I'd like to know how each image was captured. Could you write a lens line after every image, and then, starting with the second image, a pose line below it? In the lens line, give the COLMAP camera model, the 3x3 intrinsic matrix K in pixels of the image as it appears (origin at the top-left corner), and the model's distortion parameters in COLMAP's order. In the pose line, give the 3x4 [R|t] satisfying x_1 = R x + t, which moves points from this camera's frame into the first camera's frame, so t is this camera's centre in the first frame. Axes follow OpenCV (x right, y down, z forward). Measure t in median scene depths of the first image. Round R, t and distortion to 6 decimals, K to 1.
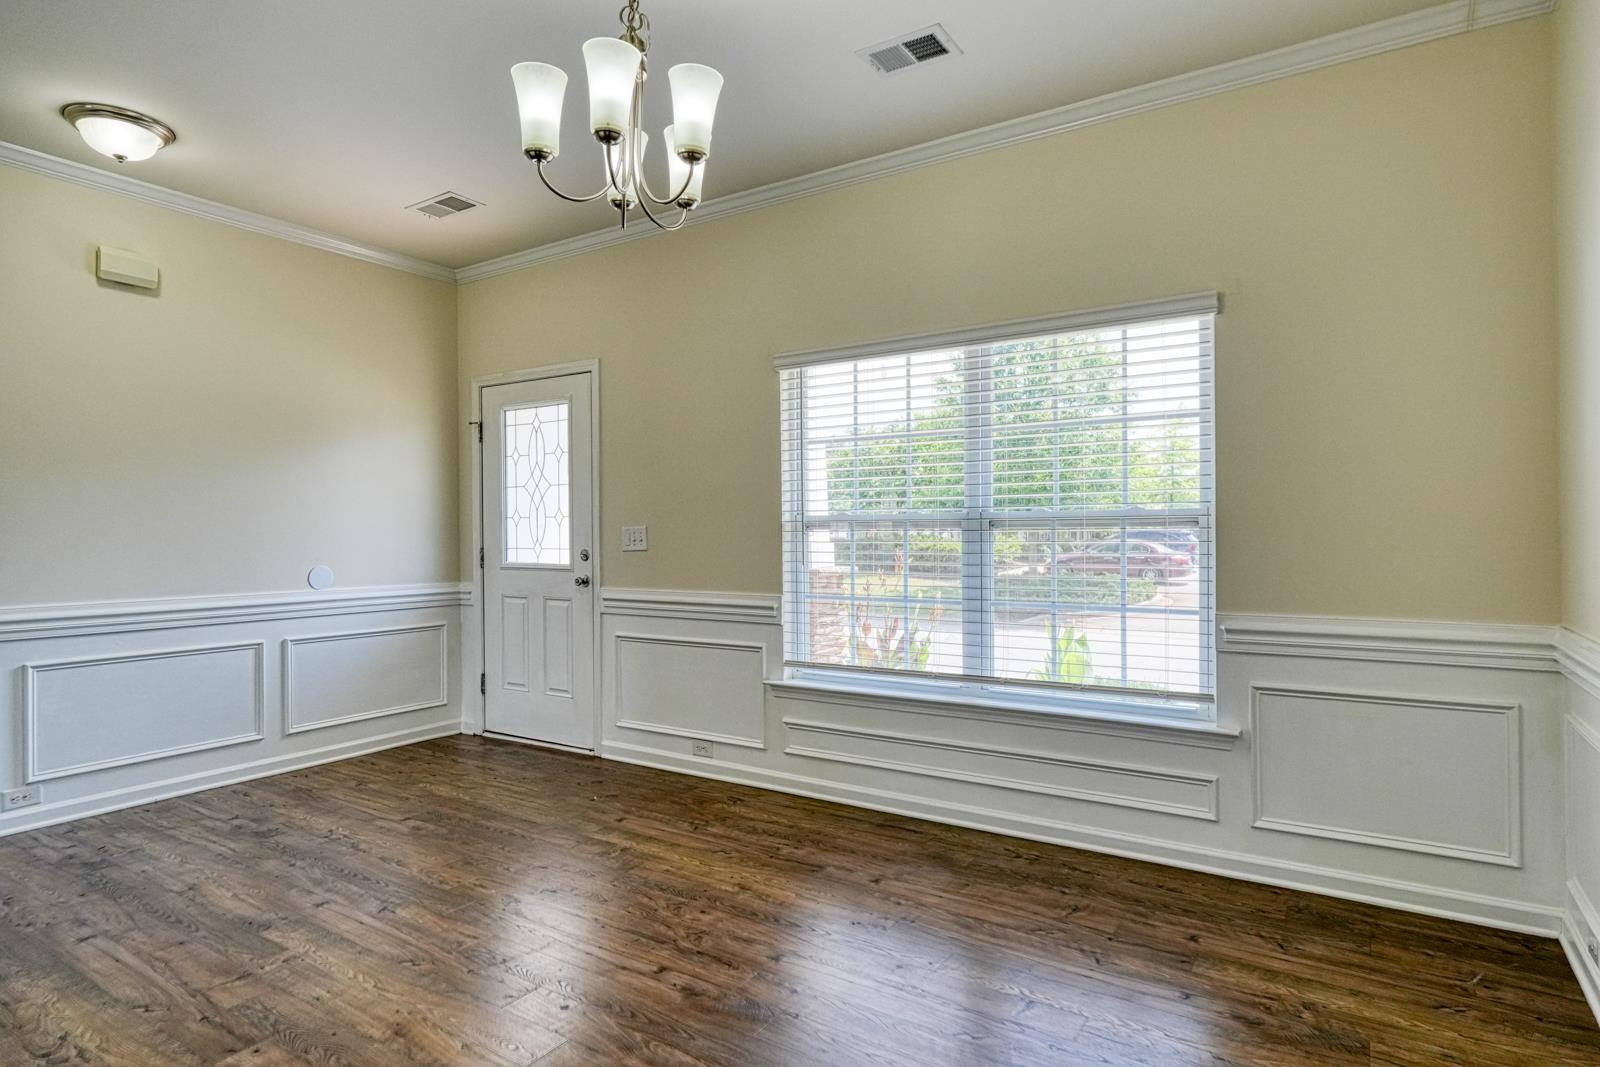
lens RADIAL K [[885.0, 0, 799.4], [0, 885.0, 539.2], [0, 0, 1]] dist [0.001014, 0.000350]
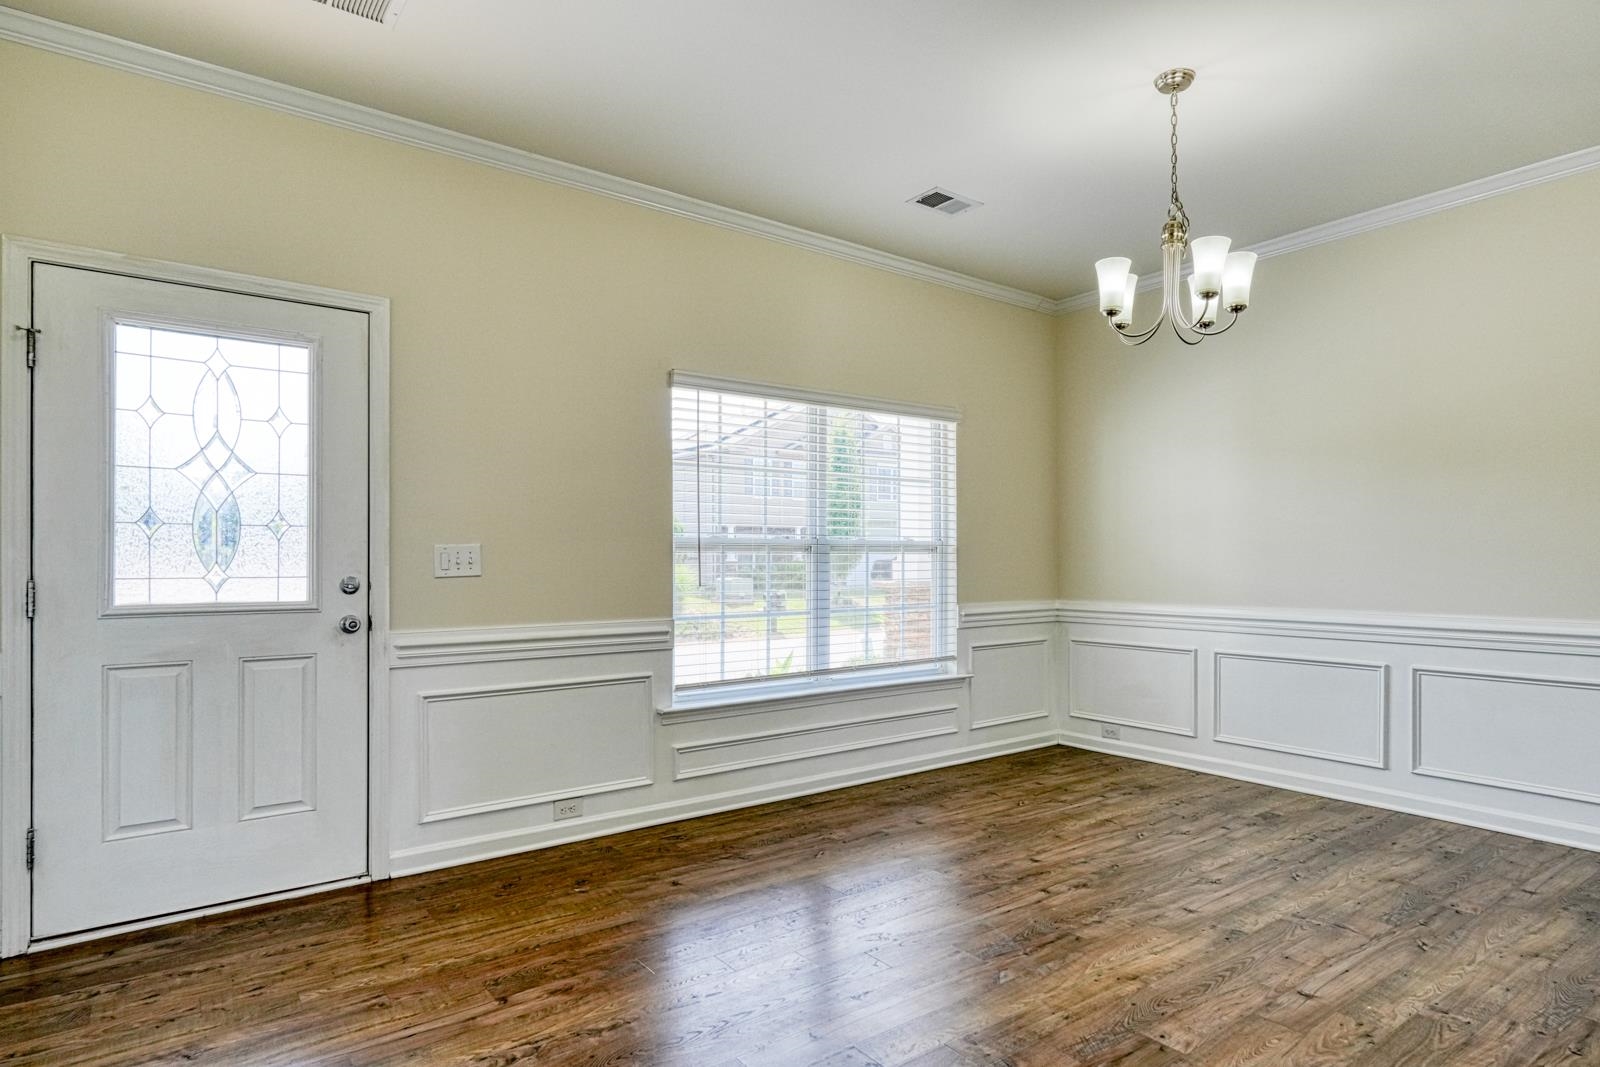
lens RADIAL K [[898.5, 0, 823.3], [0, 898.5, 561.0], [0, 0, 1]] dist [-0.000115, -0.000004]
pose [[0.324244, 0.001497, 0.945972, -1.014937], [0.004153, 0.999987, -0.003006, 0.004415], [-0.945964, 0.004903, 0.324233, 0.592396]]
